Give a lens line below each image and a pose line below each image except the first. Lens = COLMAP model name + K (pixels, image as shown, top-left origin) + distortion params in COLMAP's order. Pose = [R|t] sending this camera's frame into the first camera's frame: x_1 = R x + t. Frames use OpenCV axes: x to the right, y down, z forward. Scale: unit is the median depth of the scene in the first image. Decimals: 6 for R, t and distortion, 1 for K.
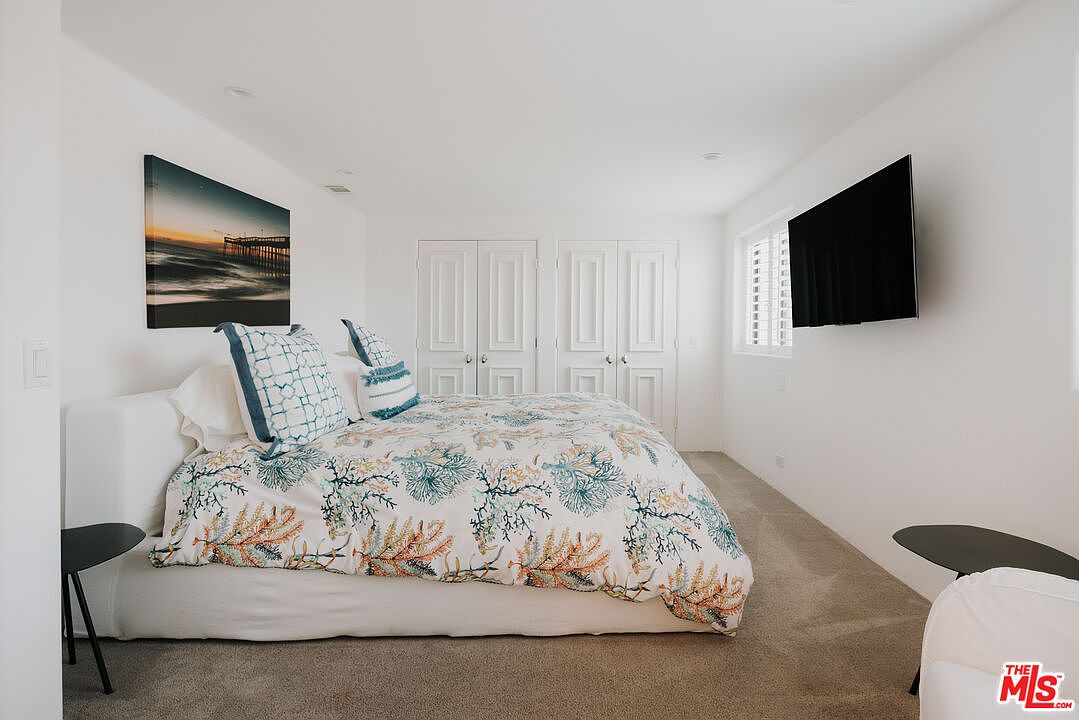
lens RADIAL K [[527.0, 0, 536.6], [0, 527.0, 356.1], [0, 0, 1]] dist [0.005926, -0.001621]
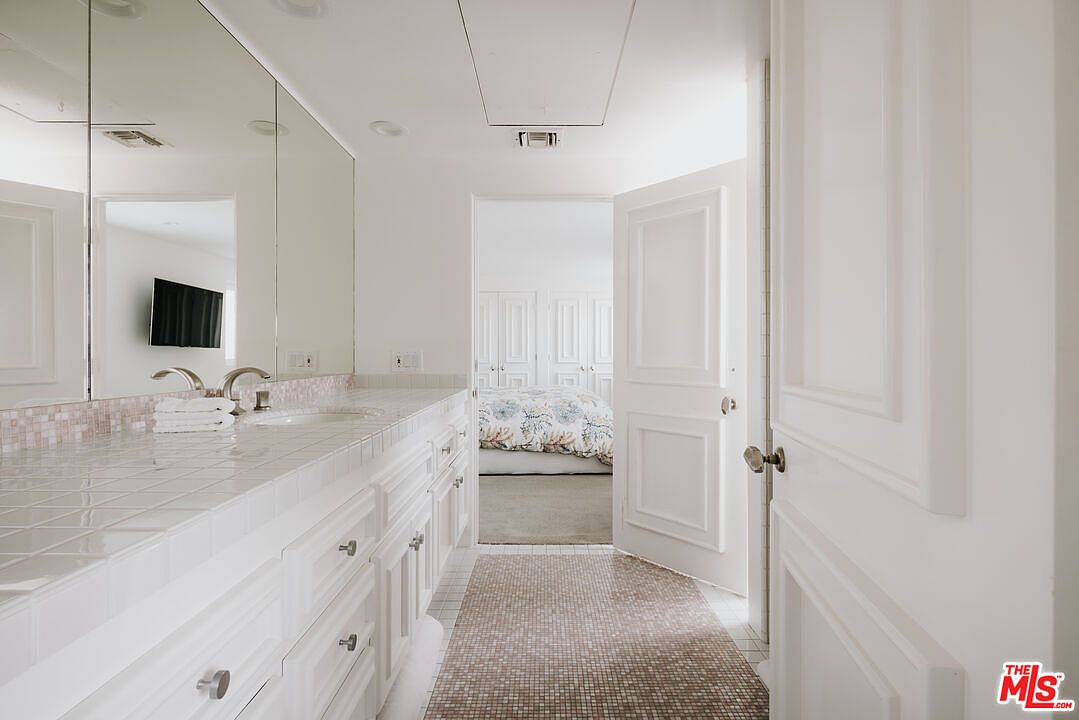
lens RADIAL K [[527.0, 0, 541.4], [0, 527.0, 360.3], [0, 0, 1]] dist [0.005926, -0.001621]
pose [[0.999242, -0.003957, 0.038736, -0.118186], [0.004929, 0.999675, -0.025012, 0.057936], [-0.038624, 0.025184, 0.998936, -1.461361]]
